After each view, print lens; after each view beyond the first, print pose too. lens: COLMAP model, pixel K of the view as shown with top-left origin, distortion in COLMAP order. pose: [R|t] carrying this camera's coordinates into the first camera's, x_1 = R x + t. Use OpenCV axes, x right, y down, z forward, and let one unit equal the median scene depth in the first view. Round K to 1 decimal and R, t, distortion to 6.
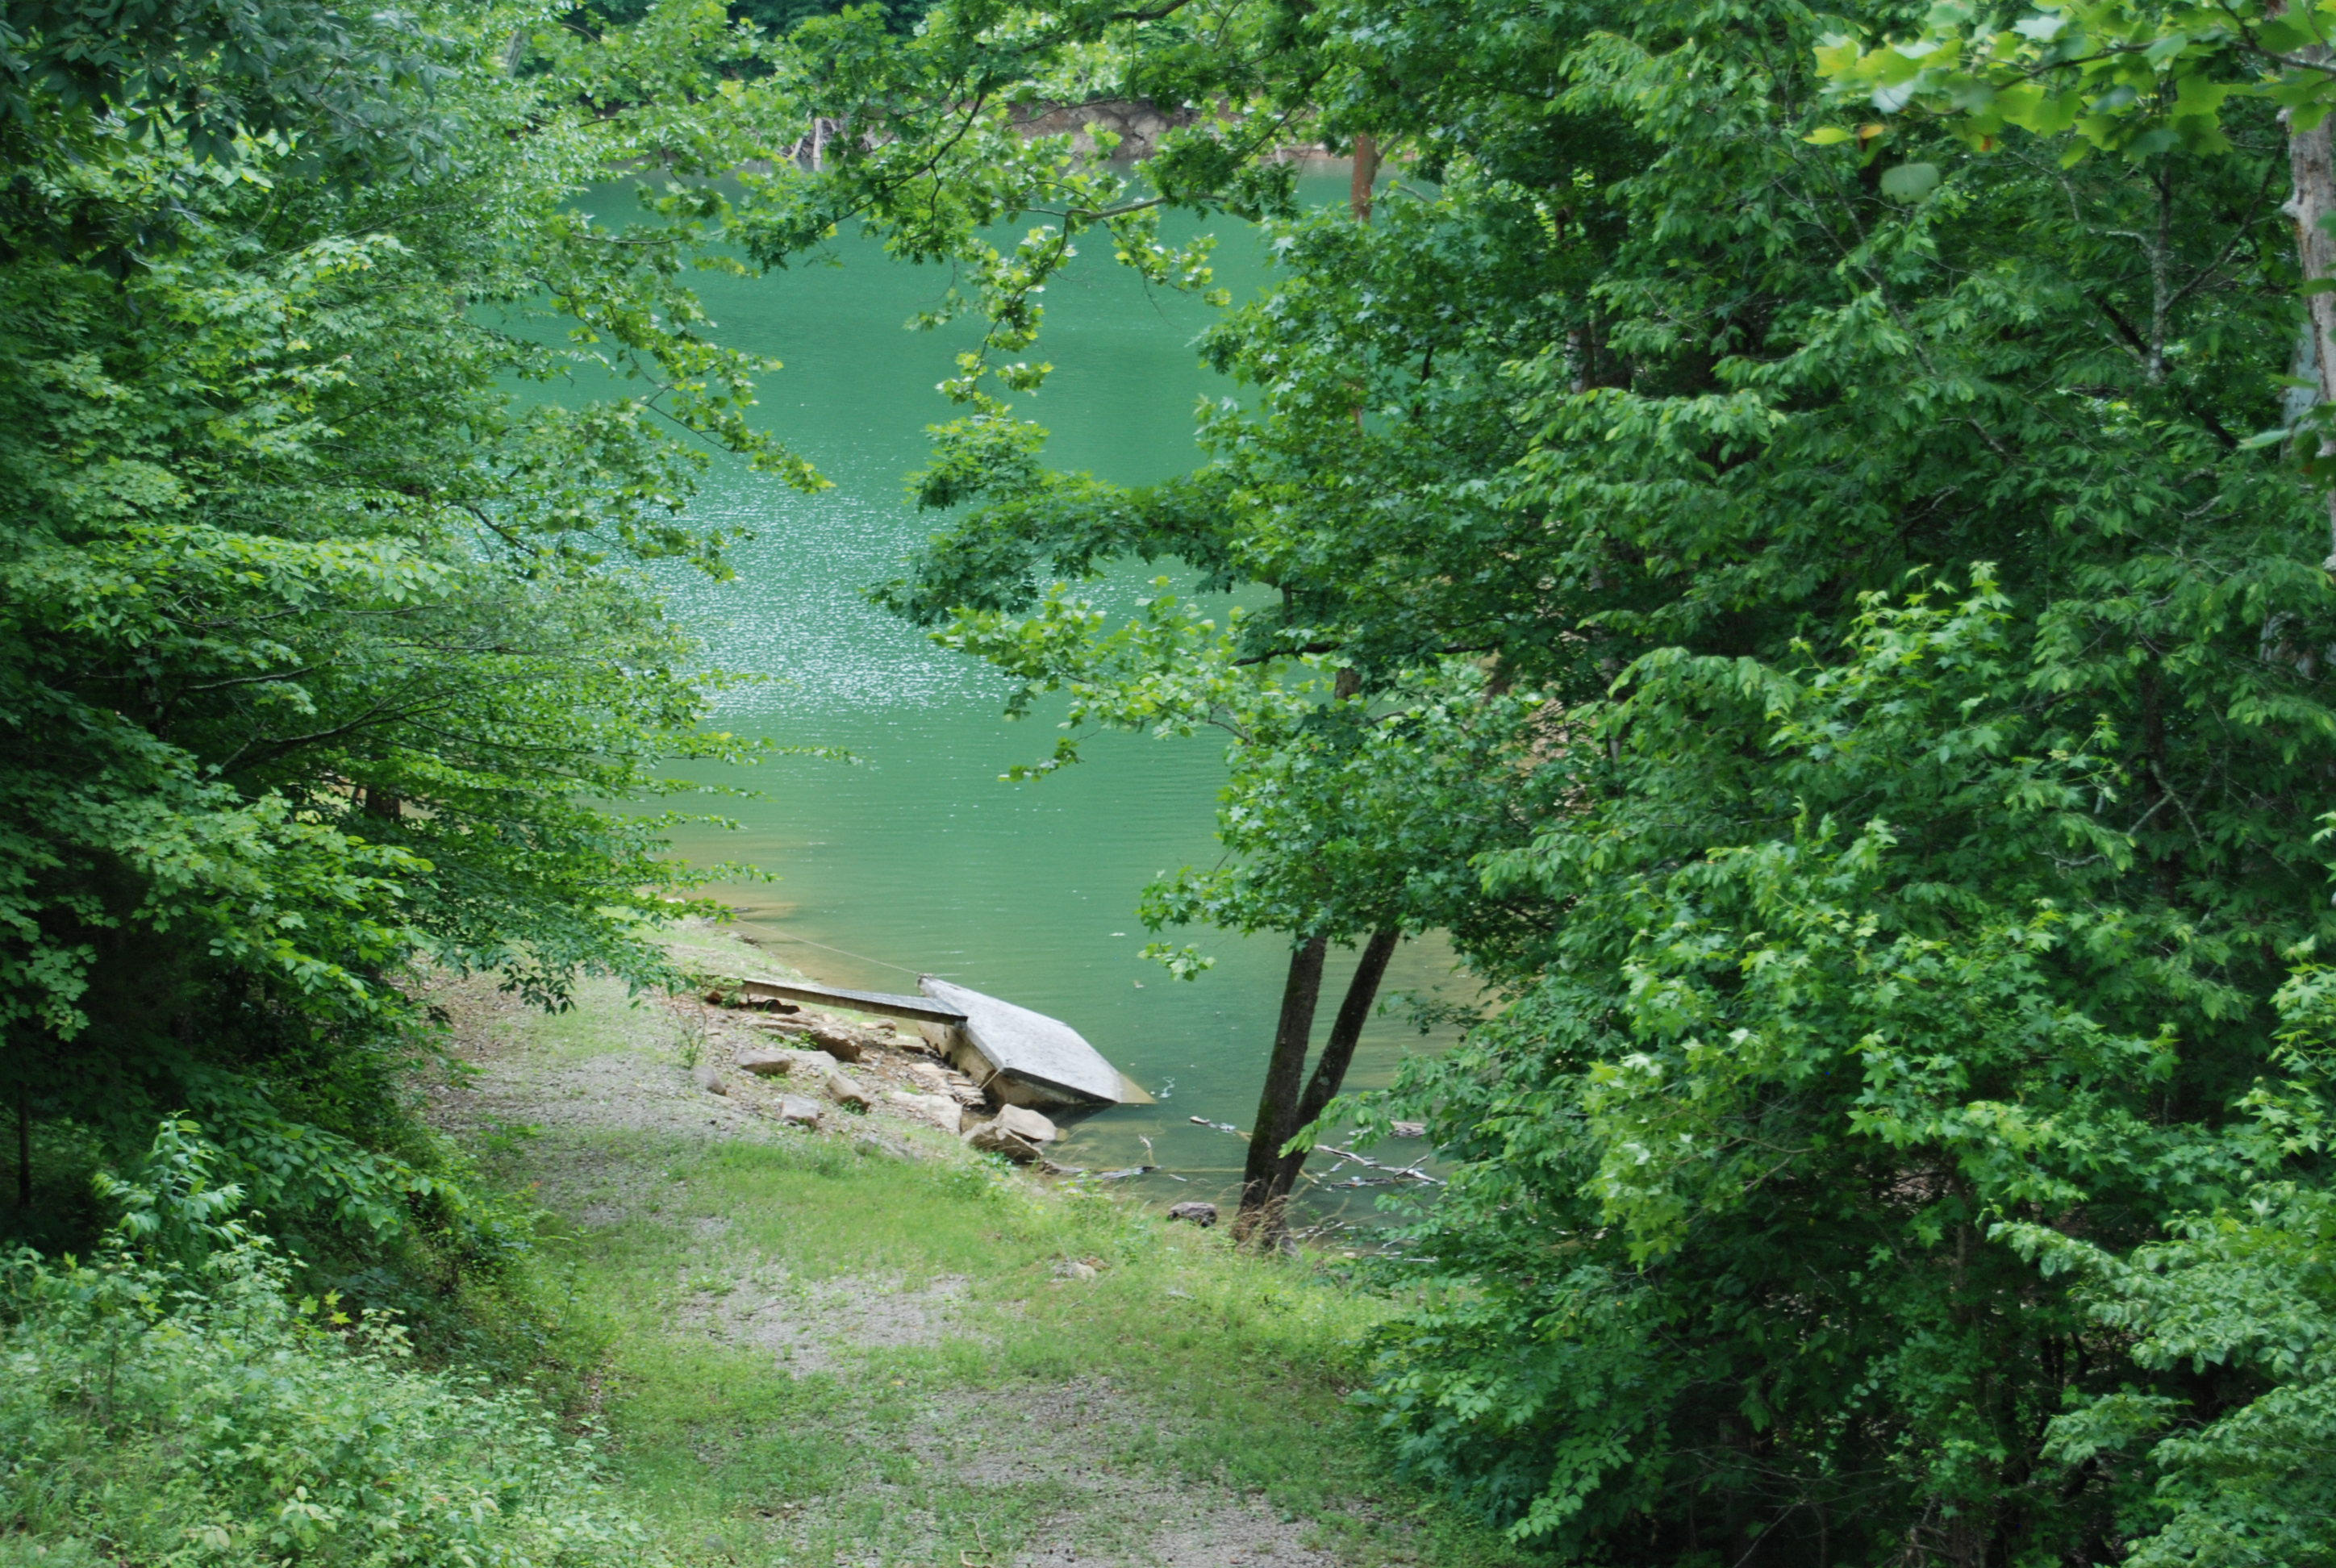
lens RADIAL K [[5342.4, 0, 1168.0], [0, 5342.4, 784.0], [0, 0, 1]] dist [-0.073063, -0.402278]
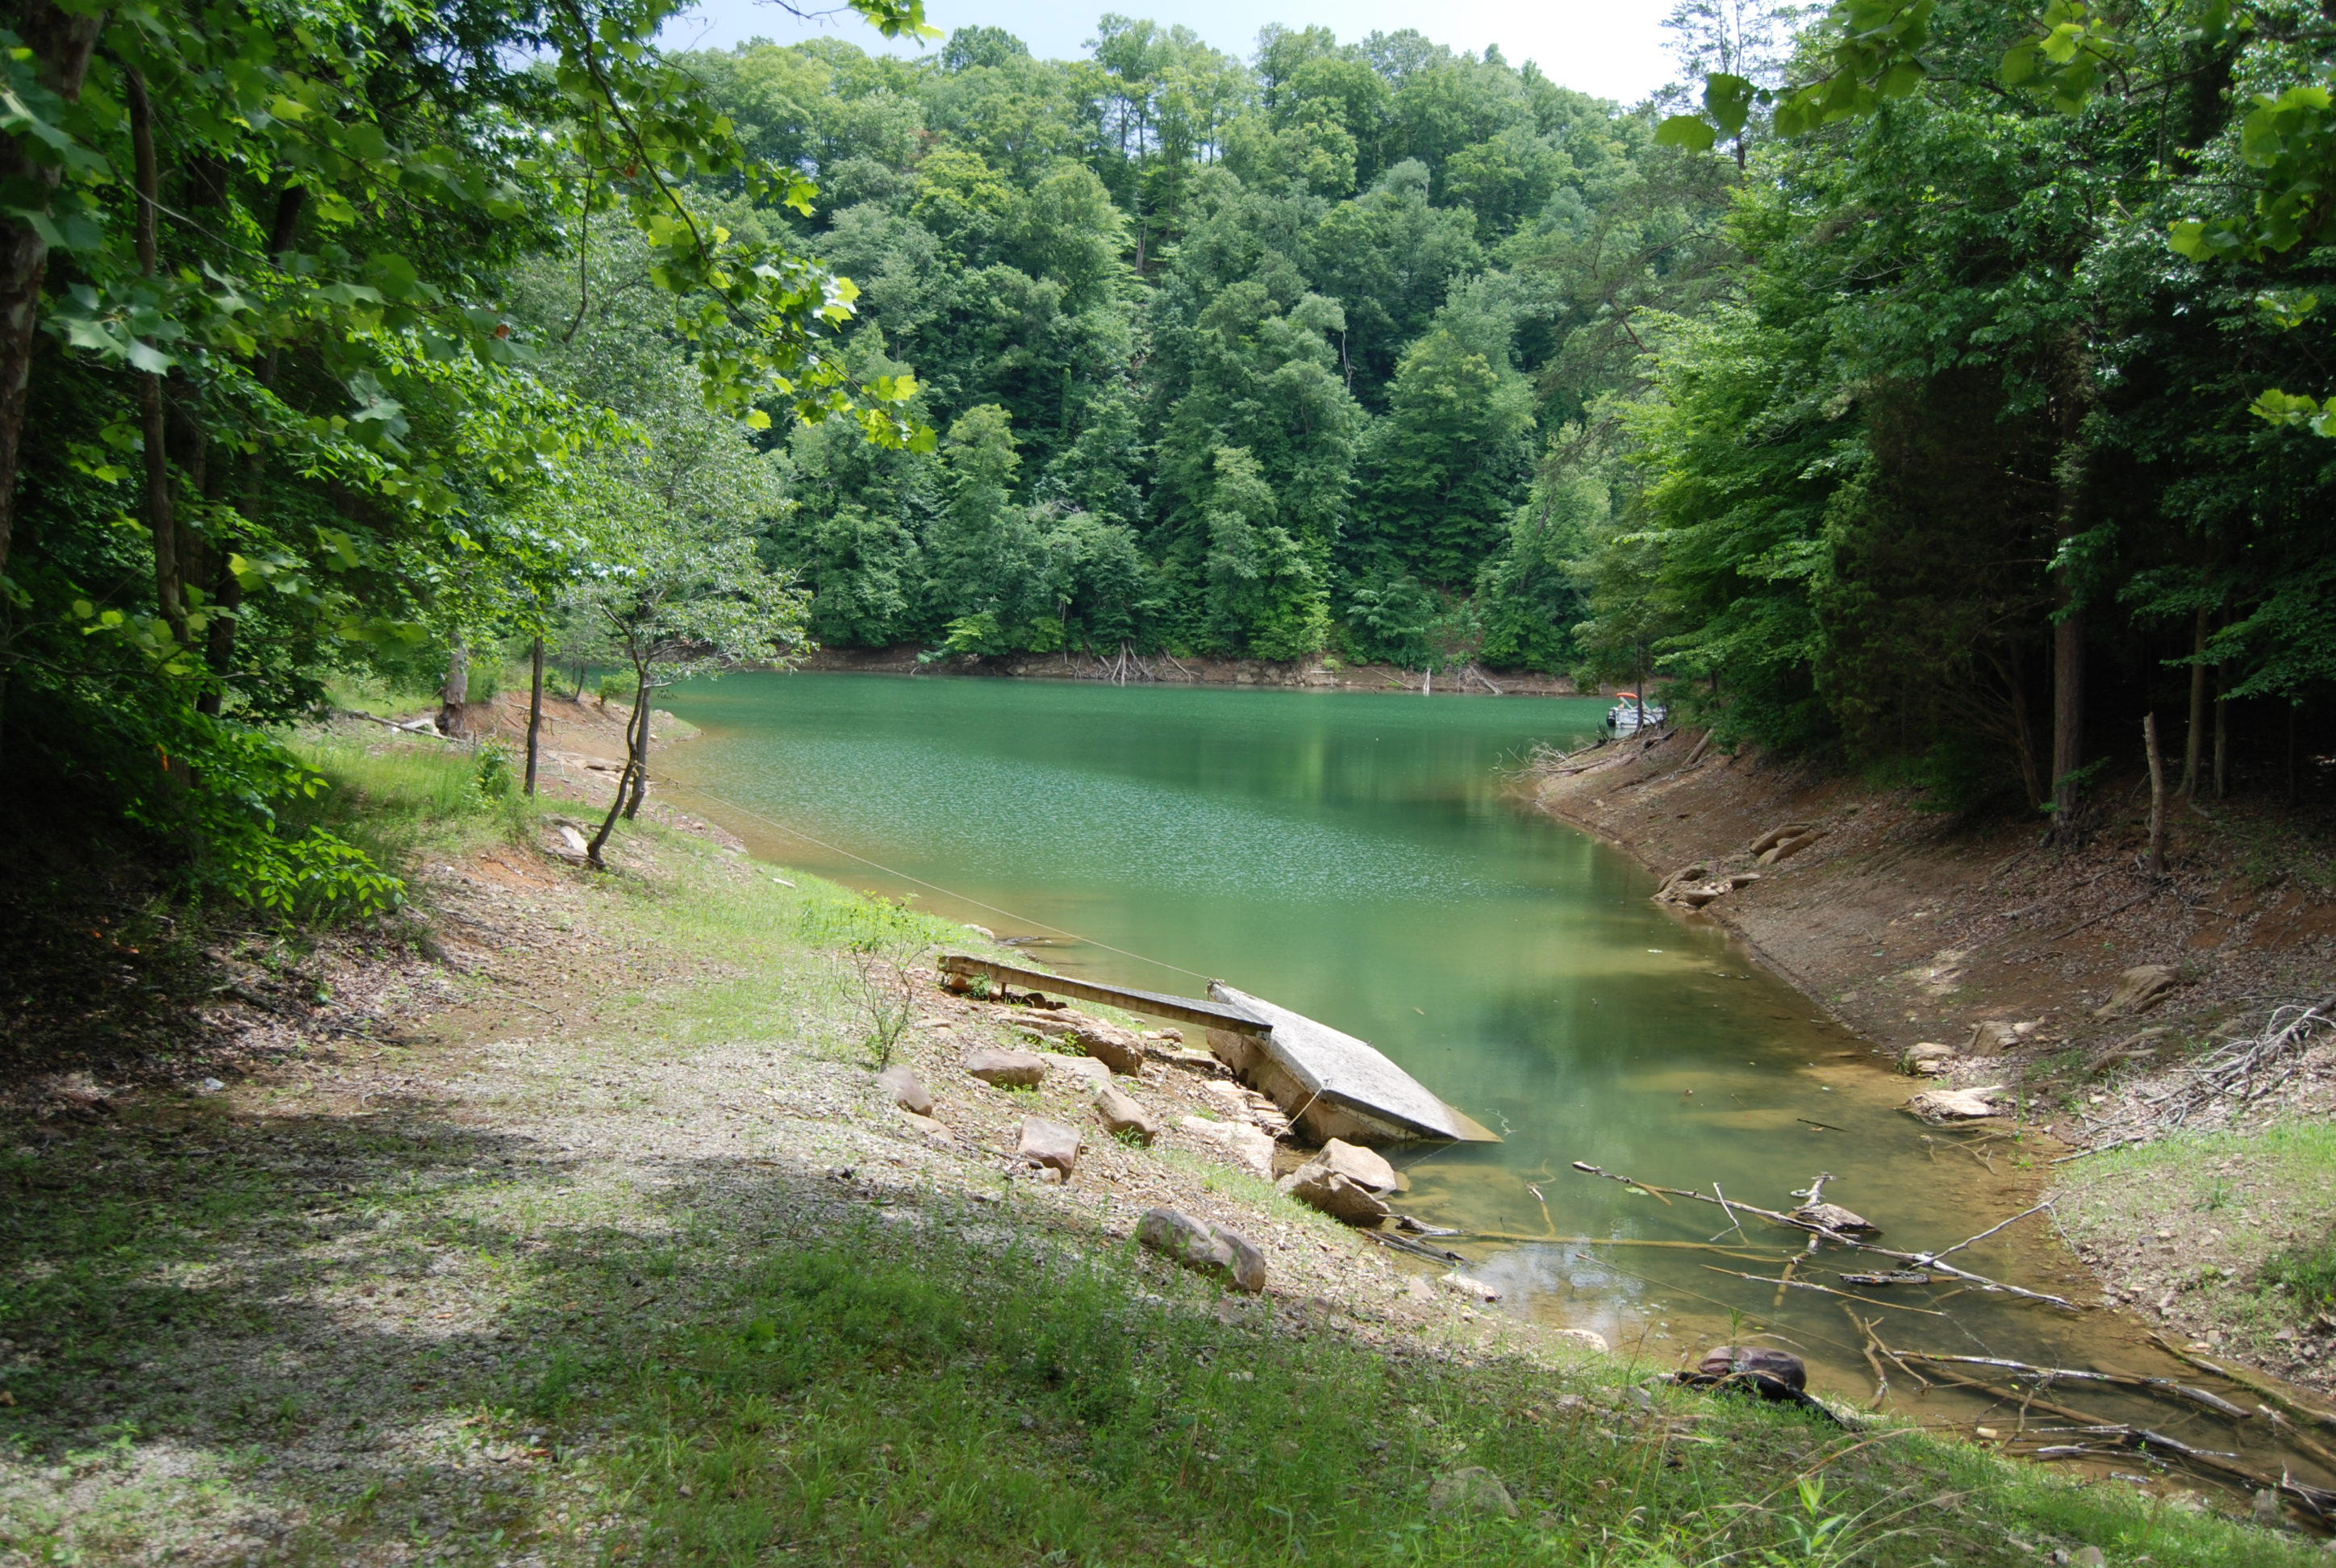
lens RADIAL K [[1954.9, 0, 1156.7], [0, 1954.9, 770.4], [0, 0, 1]] dist [-0.007603, -0.000937]
pose [[0.998401, 0.029085, -0.048466, -0.080997], [-0.034322, 0.993227, -0.111007, 0.074558], [0.044909, 0.112493, 0.992637, 1.345839]]
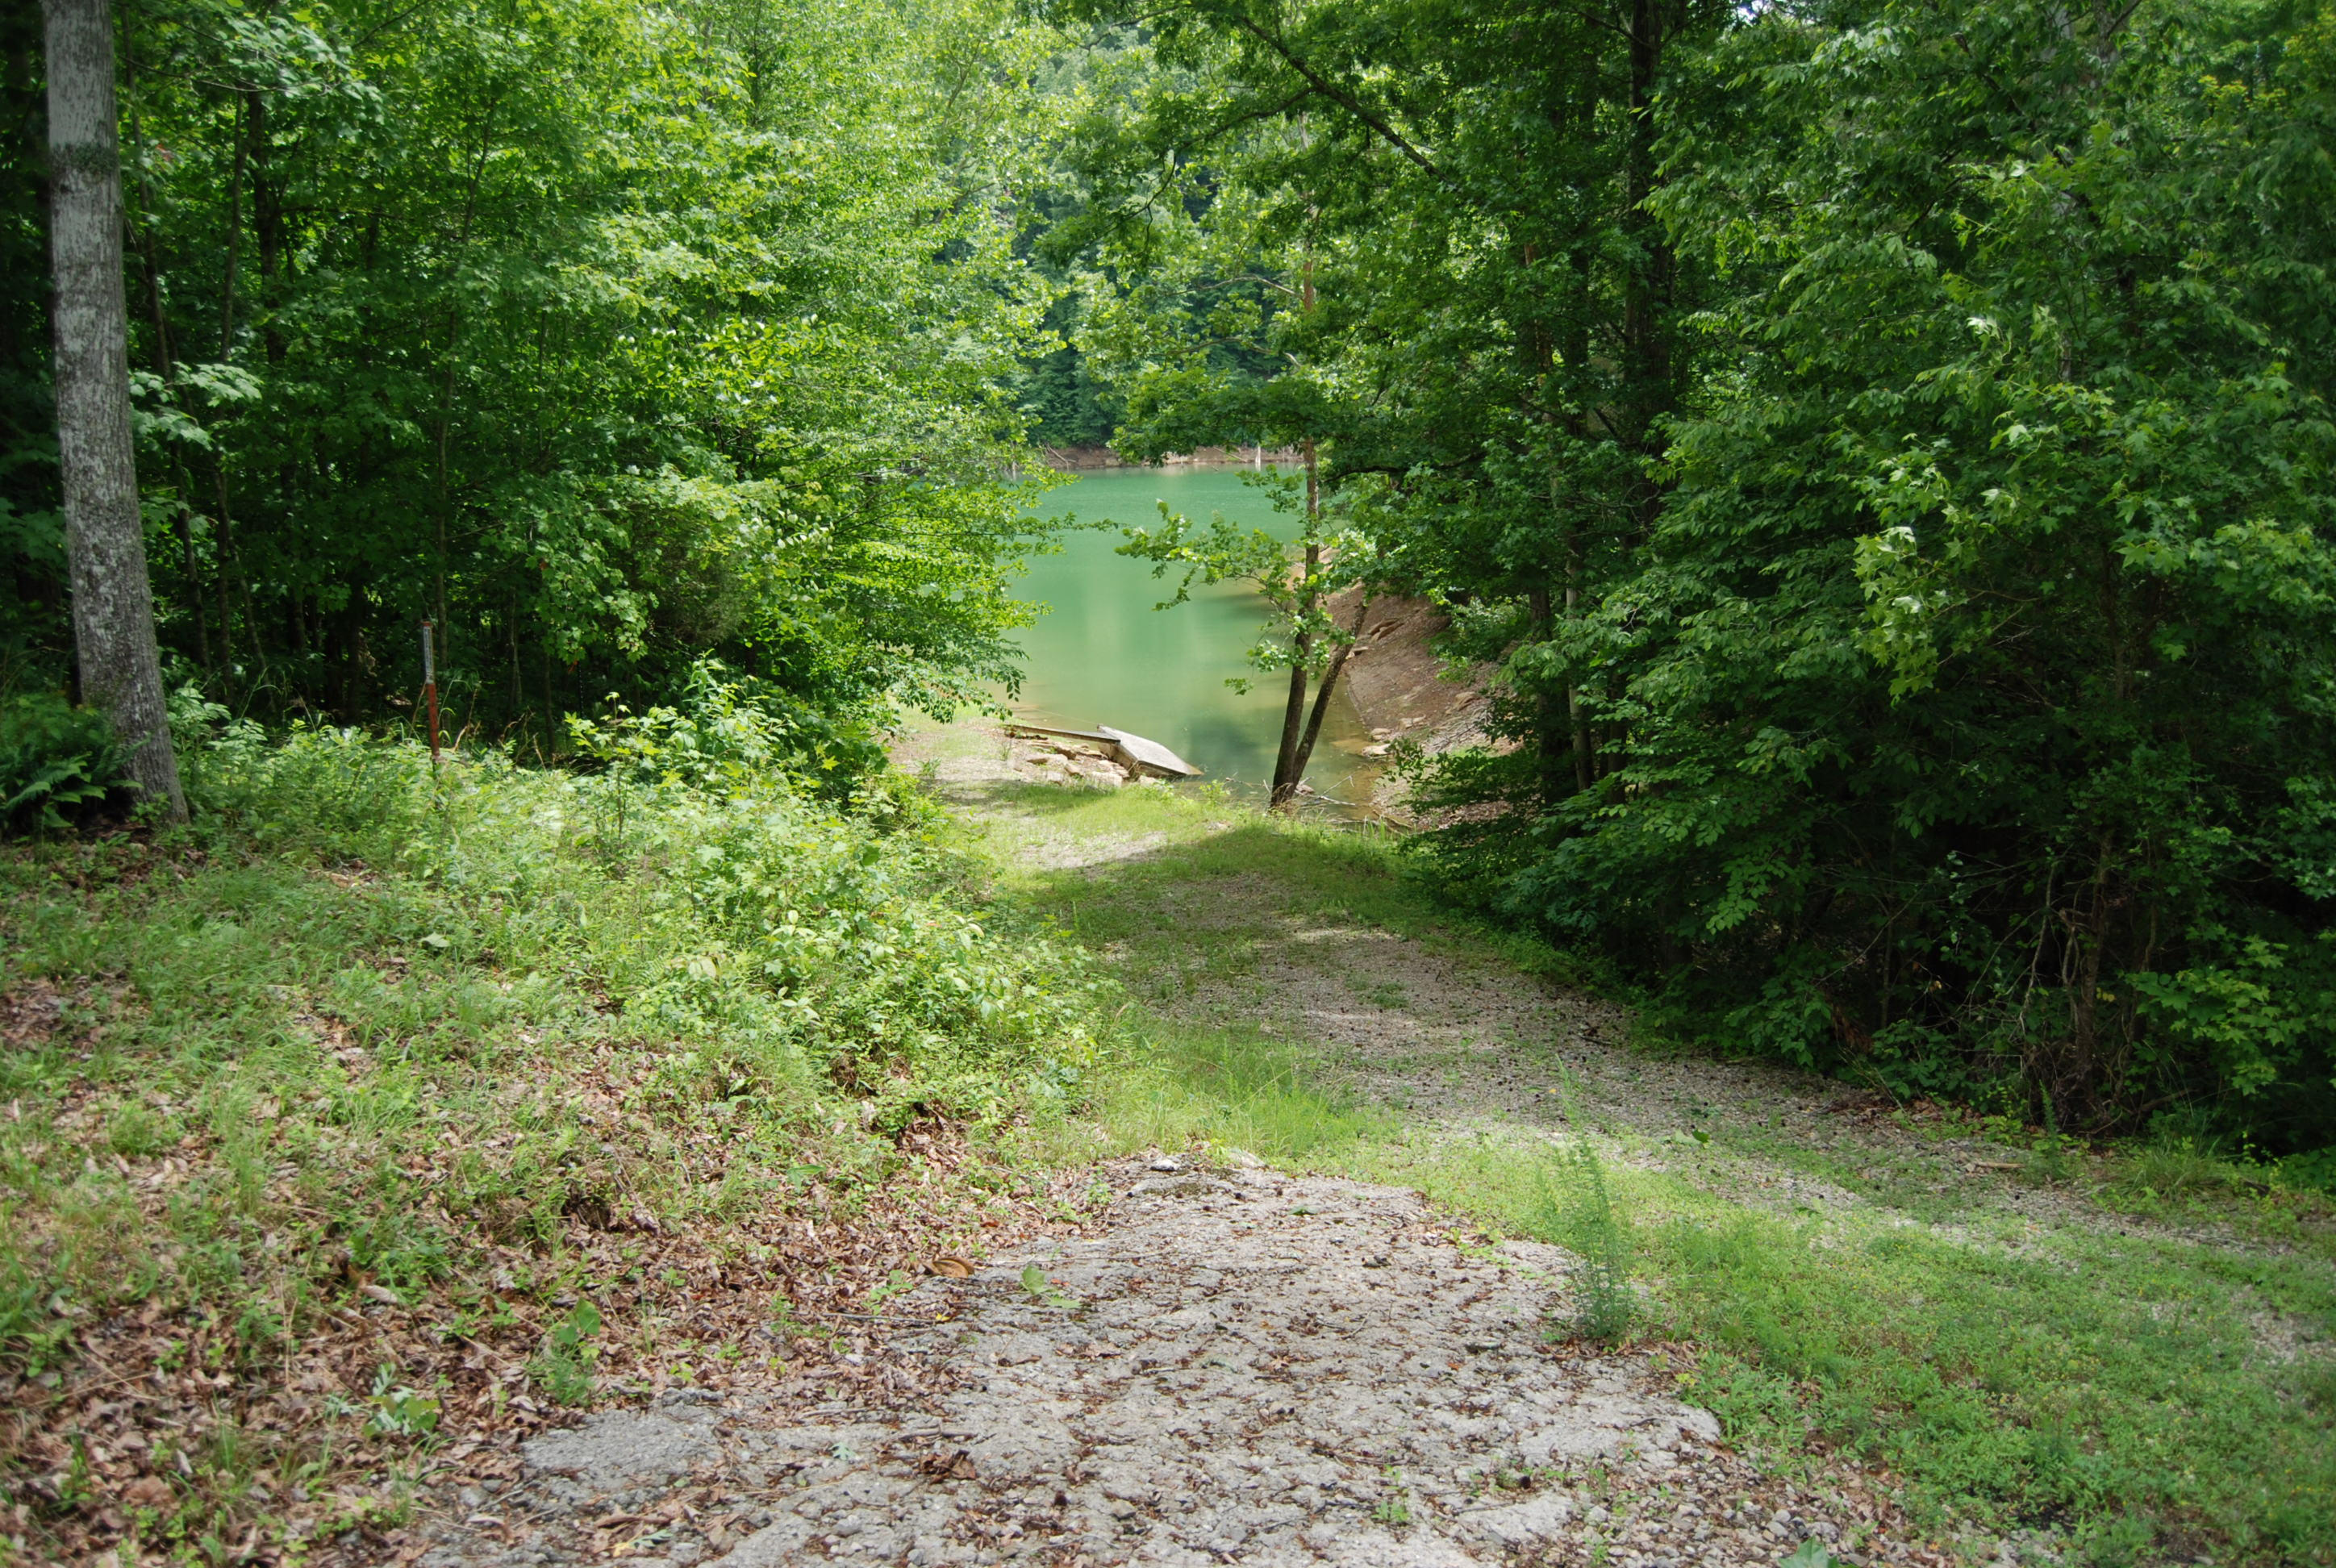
lens RADIAL K [[1837.4, 0, 1168.0], [0, 1837.4, 784.0], [0, 0, 1]] dist [-0.096477, 0.036407]
pose [[0.999085, -0.039292, 0.016873, -0.060651], [0.038567, 0.998400, 0.041355, 0.059385], [-0.018471, -0.040666, 0.999002, 0.406134]]
